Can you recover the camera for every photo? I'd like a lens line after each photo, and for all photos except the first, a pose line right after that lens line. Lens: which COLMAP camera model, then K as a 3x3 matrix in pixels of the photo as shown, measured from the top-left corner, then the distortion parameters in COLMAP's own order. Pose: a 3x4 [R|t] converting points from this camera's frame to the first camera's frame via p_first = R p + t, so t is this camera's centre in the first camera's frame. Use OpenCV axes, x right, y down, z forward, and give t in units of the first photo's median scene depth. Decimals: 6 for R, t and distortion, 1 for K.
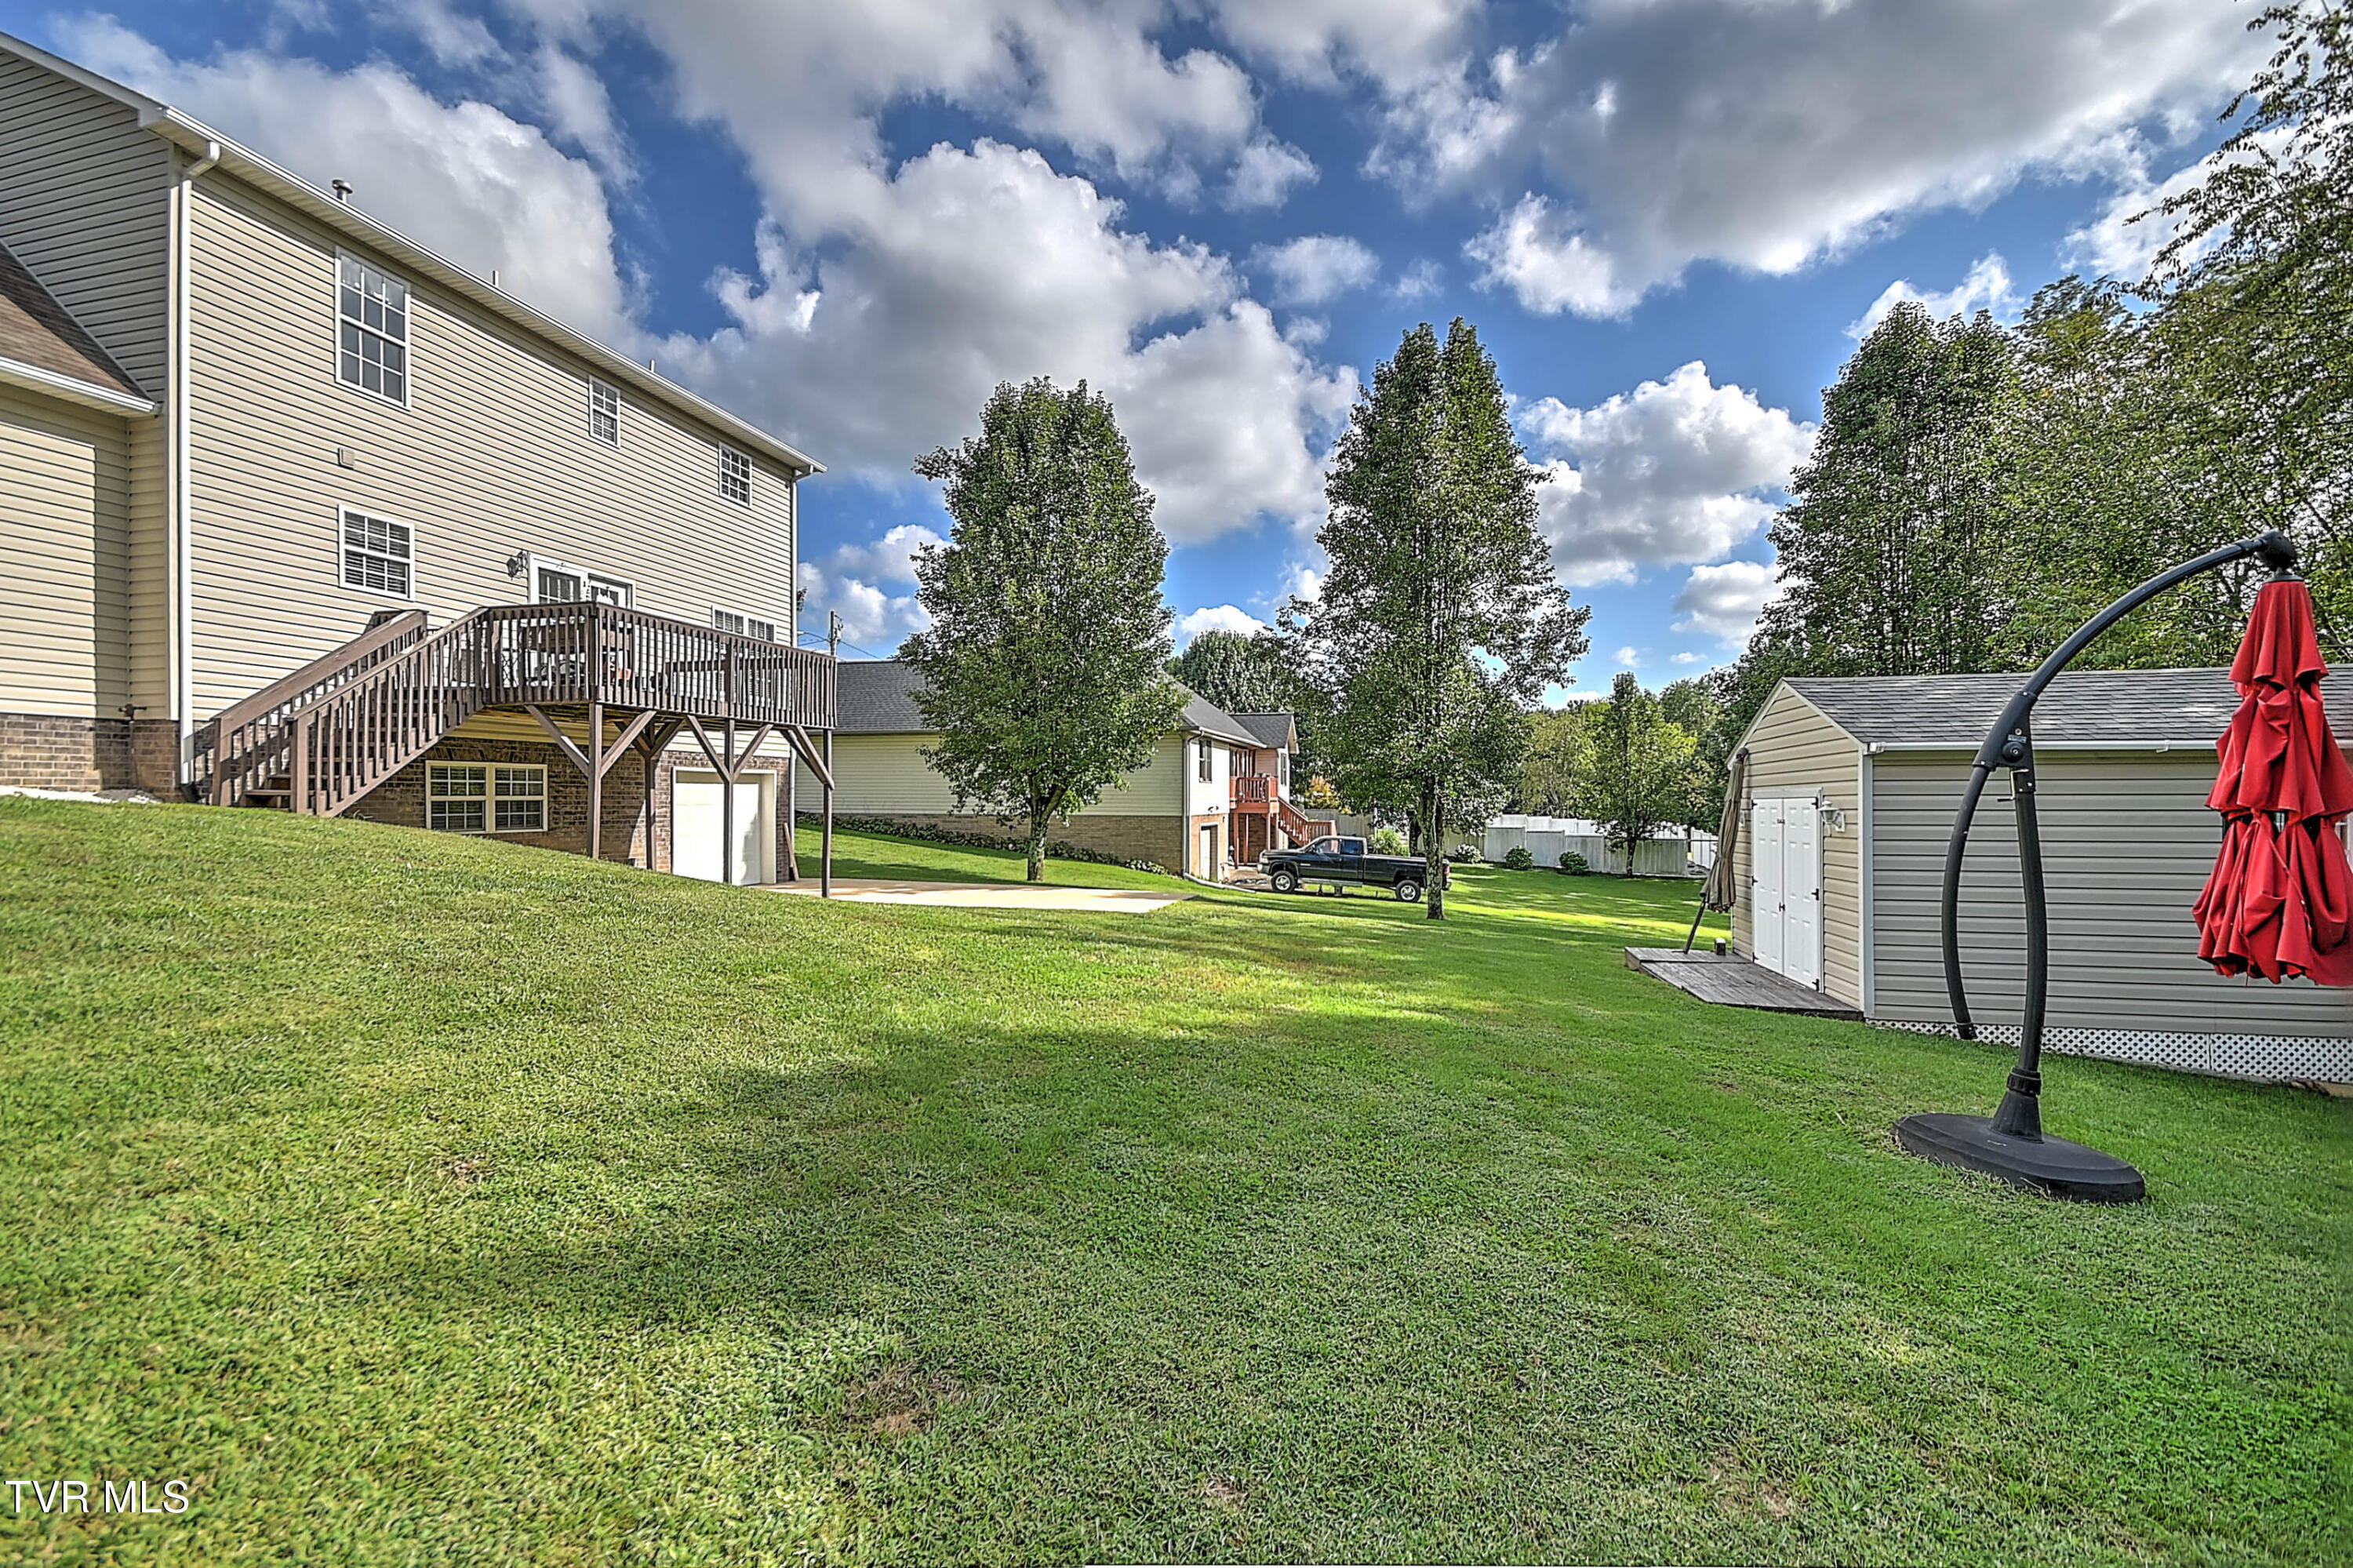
lens RADIAL K [[1030.7, 0, 1160.9], [0, 1030.7, 797.4], [0, 0, 1]] dist [0.019869, -0.009816]
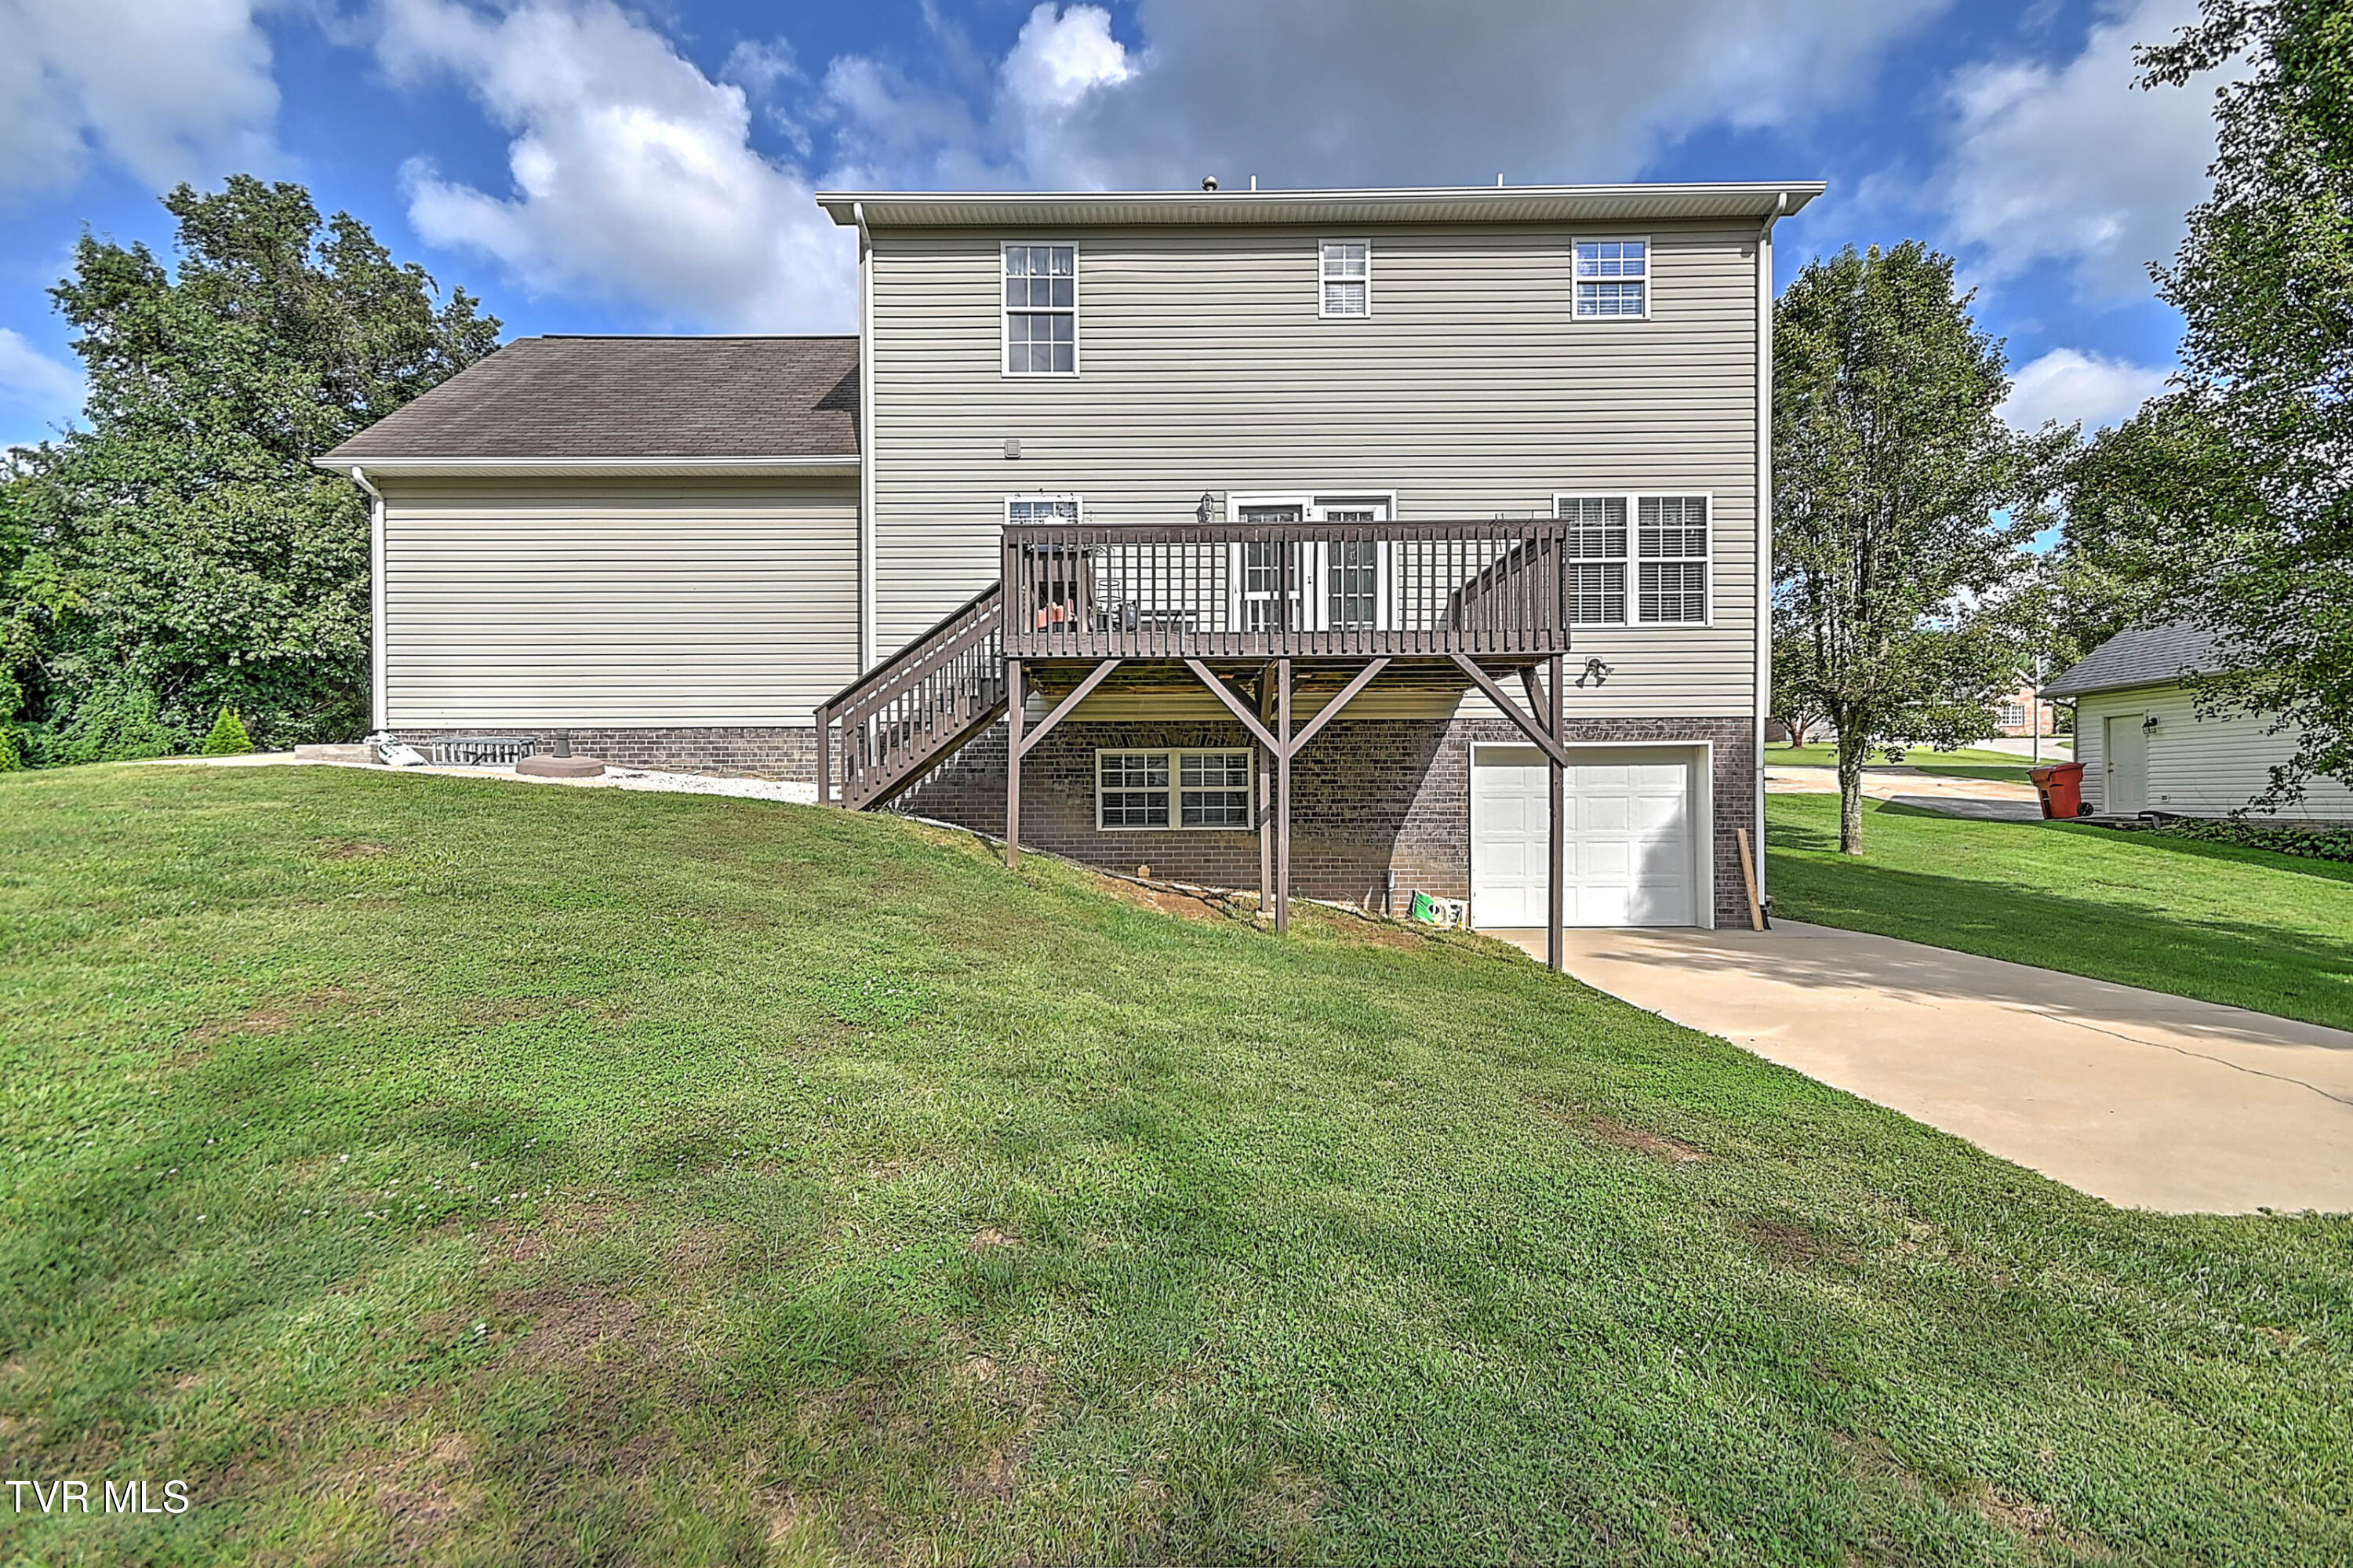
lens RADIAL K [[1030.7, 0, 1168.4], [0, 1030.7, 788.0], [0, 0, 1]] dist [0.019869, -0.009816]
pose [[0.240682, -0.003607, -0.970597, 0.175783], [0.005803, 0.999981, -0.002277, 0.001639], [0.970587, -0.005084, 0.240698, 0.740683]]
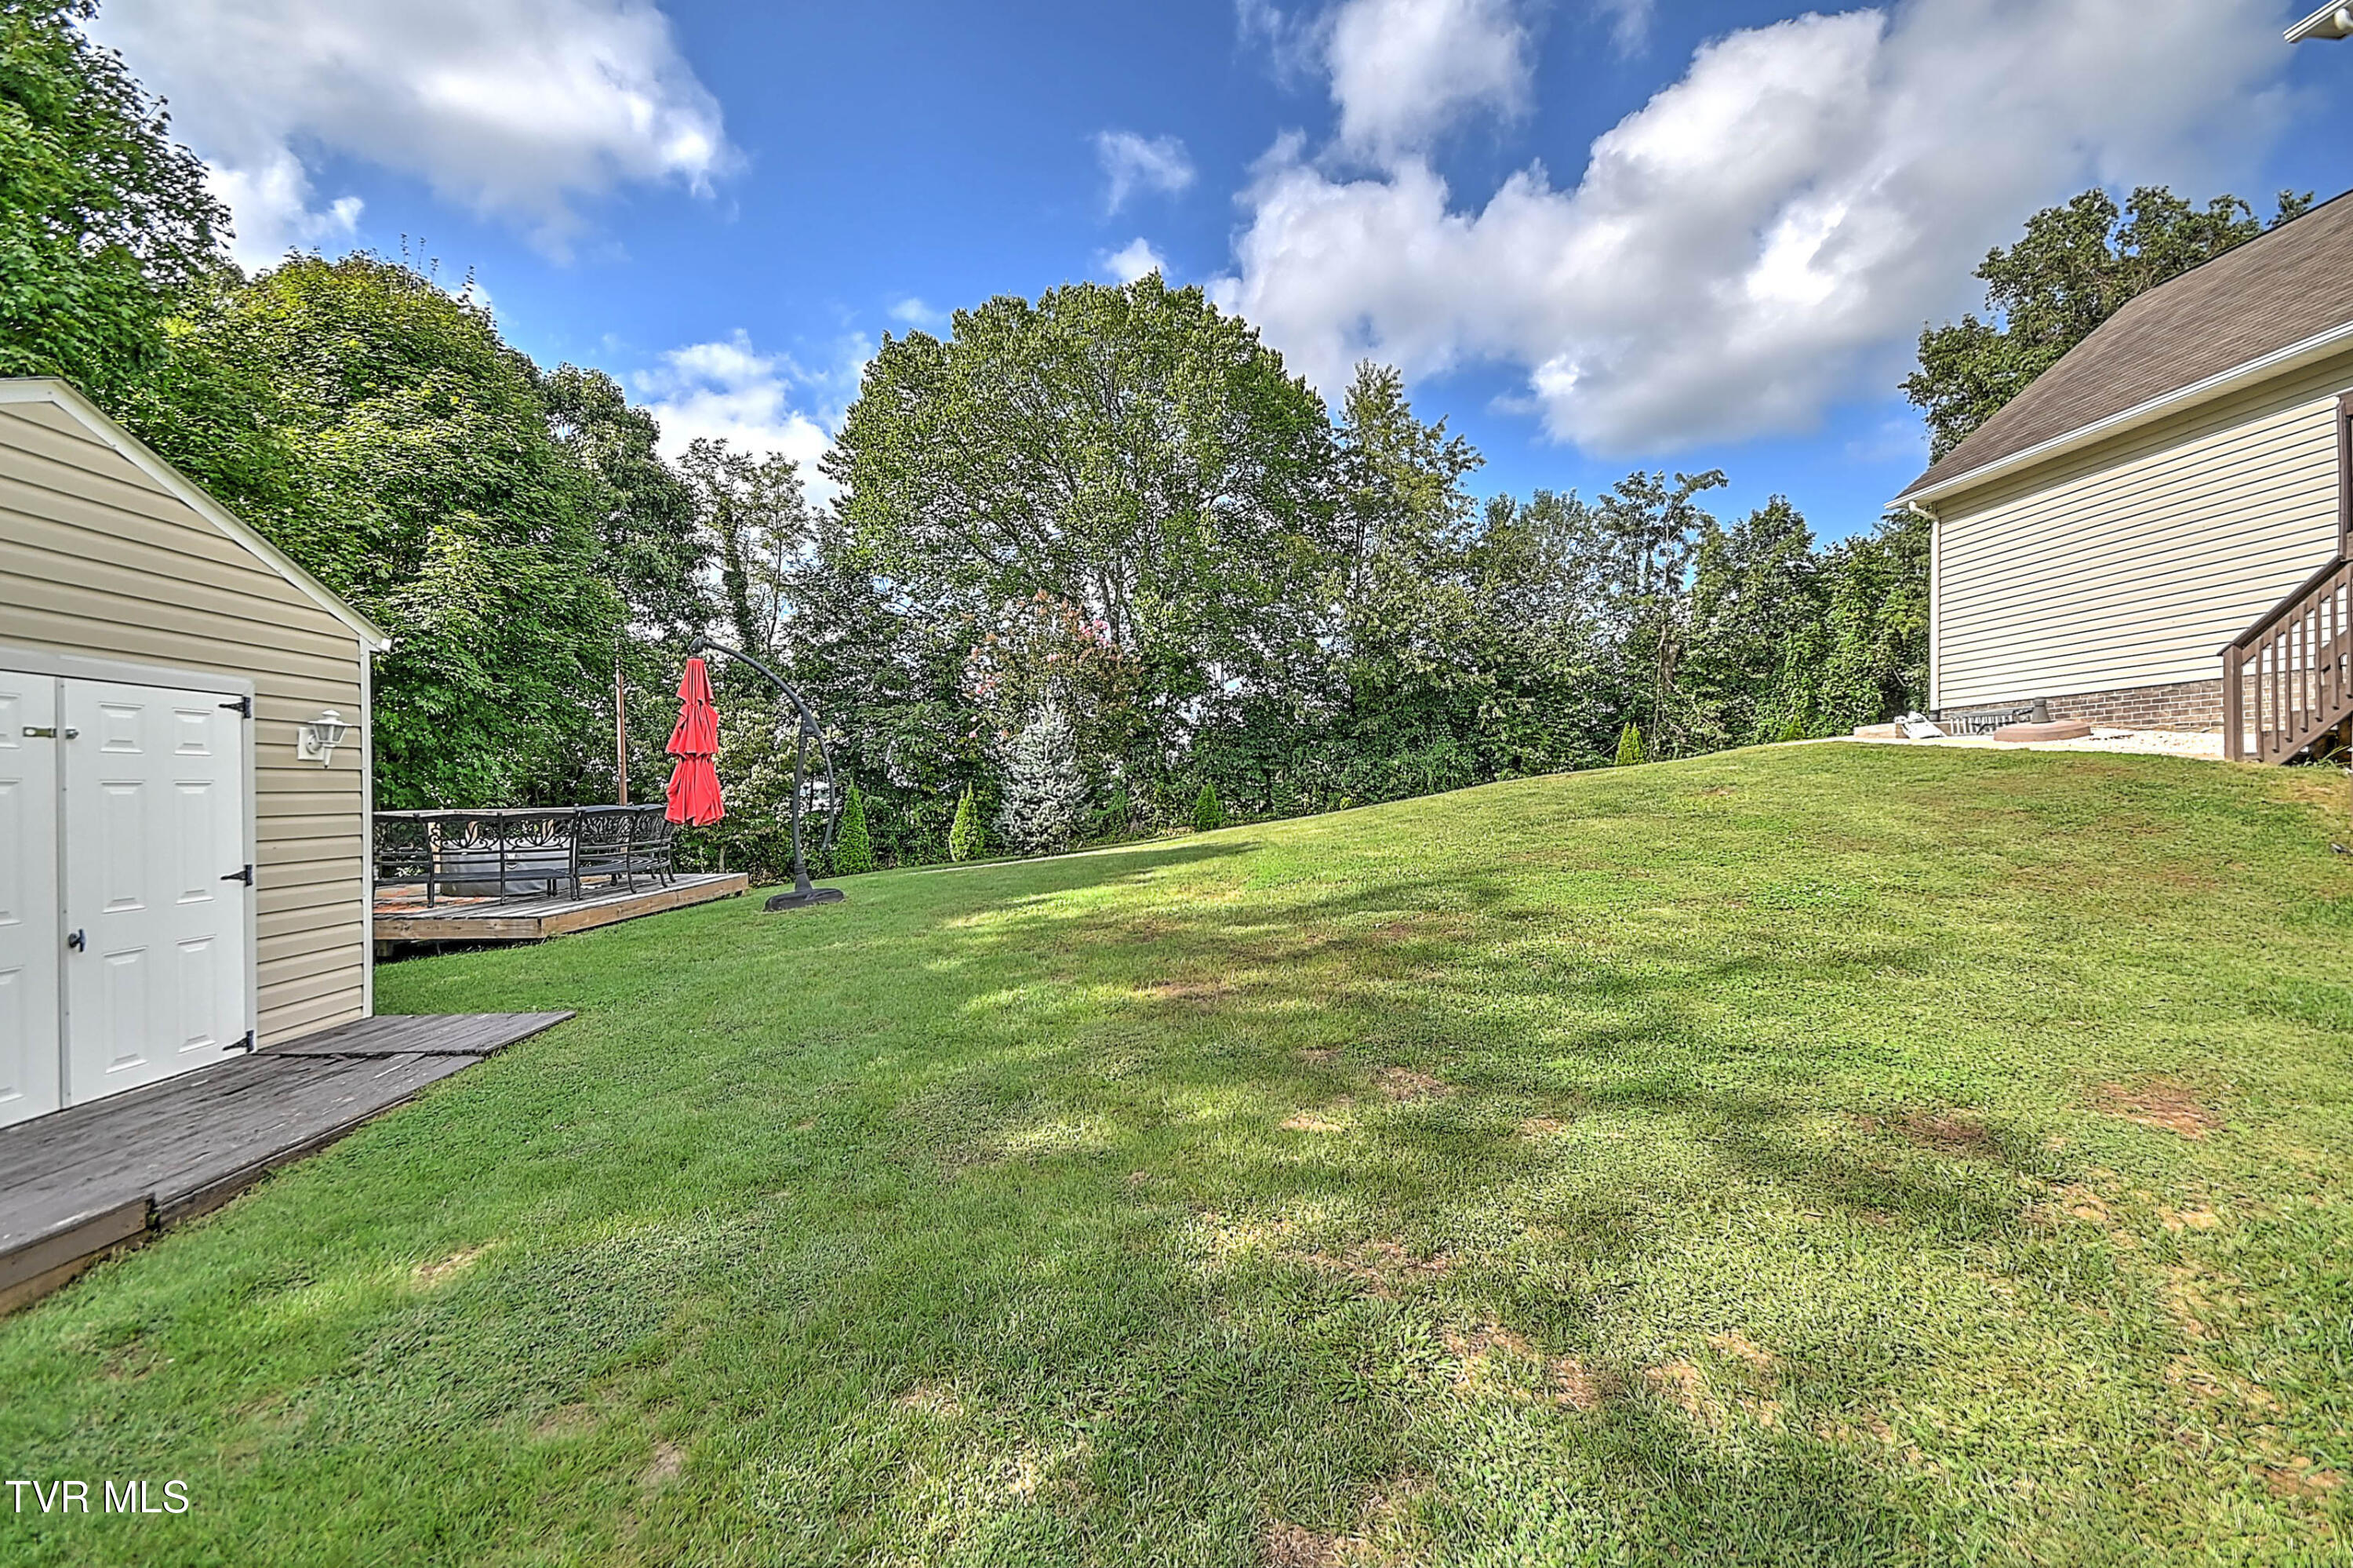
lens RADIAL K [[1030.7, 0, 1176.9], [0, 1030.7, 794.8], [0, 0, 1]] dist [0.019869, -0.009816]
pose [[-0.959242, 0.013806, -0.282249, 0.214667], [0.014745, 0.999891, -0.001202, 0.023227], [0.282202, -0.005315, -0.959340, 1.098243]]
